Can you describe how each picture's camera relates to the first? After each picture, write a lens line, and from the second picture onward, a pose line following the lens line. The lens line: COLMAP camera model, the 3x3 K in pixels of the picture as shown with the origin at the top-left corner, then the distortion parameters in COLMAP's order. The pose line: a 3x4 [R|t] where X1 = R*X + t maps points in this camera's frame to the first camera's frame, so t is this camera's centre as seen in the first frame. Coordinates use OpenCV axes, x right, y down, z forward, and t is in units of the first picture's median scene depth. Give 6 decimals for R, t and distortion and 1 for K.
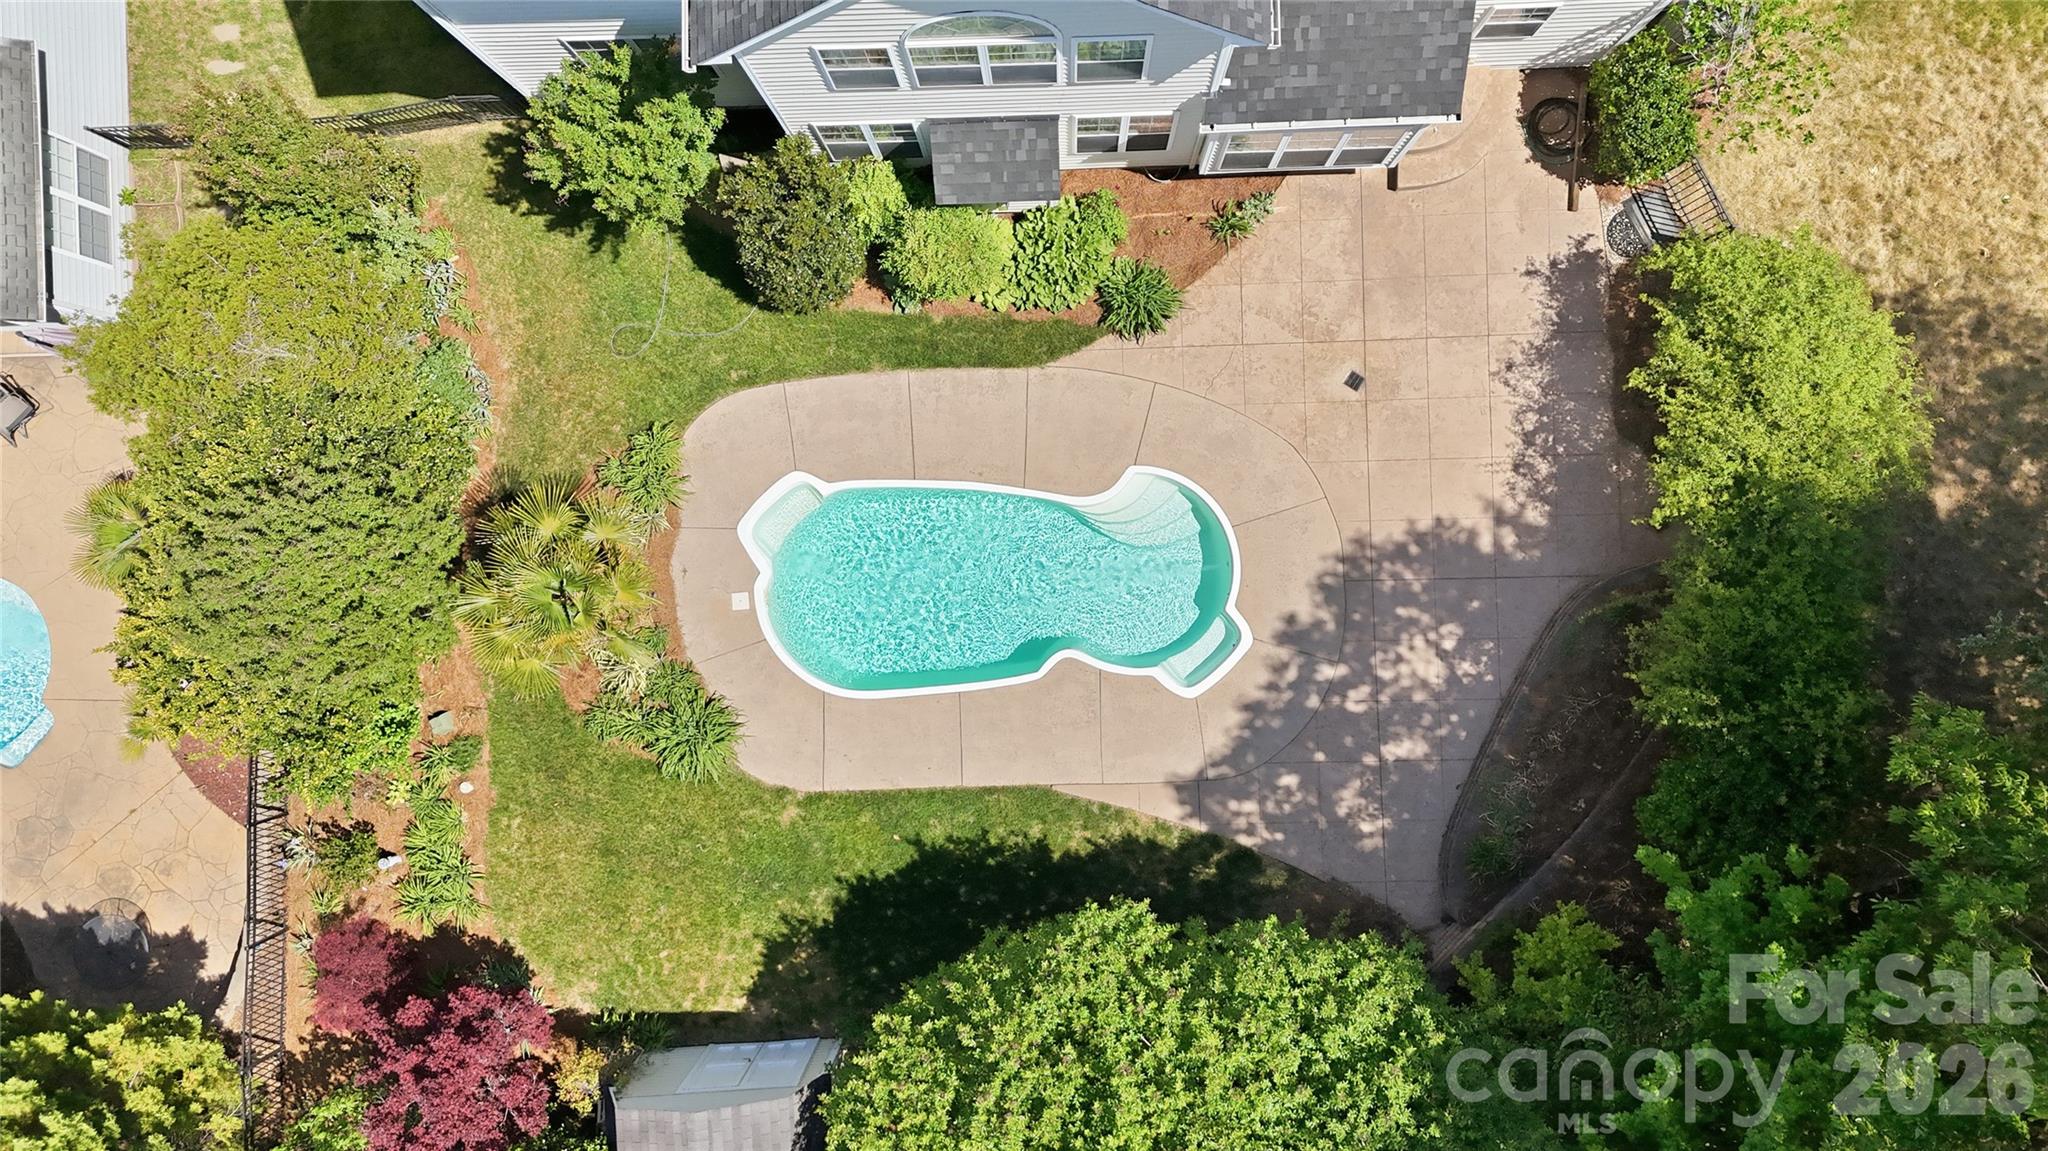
lens RADIAL K [[1546.0, 0, 1030.9], [0, 1546.0, 571.8], [0, 0, 1]] dist [0.072064, -0.062970]
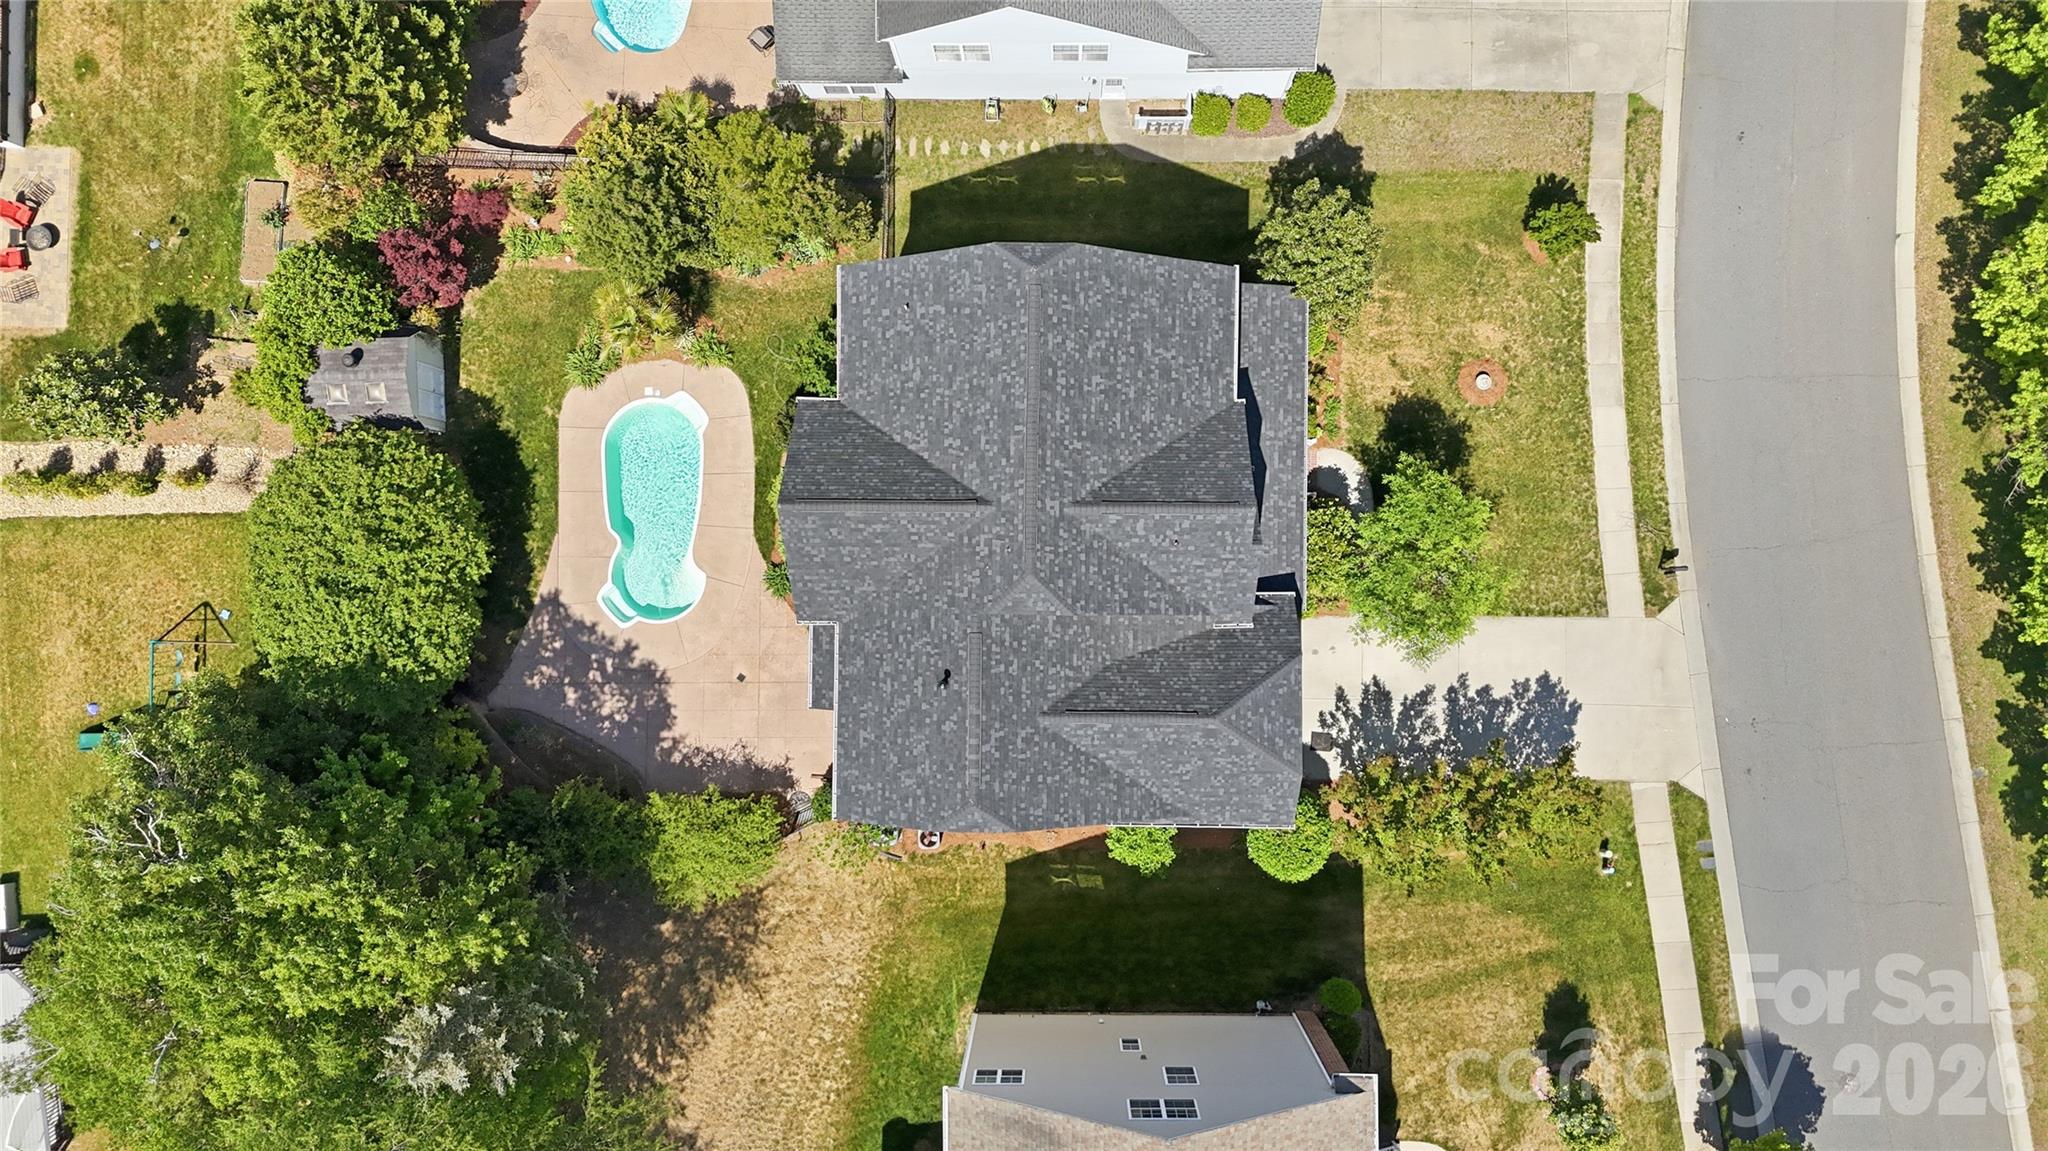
lens RADIAL K [[1546.0, 0, 1029.9], [0, 1546.0, 561.7], [0, 0, 1]] dist [0.072064, -0.062970]
pose [[-0.028557, 0.999553, 0.008869, 0.014933], [-0.999496, -0.028676, 0.013611, -0.554720], [0.013859, -0.008476, 0.999868, -1.171715]]
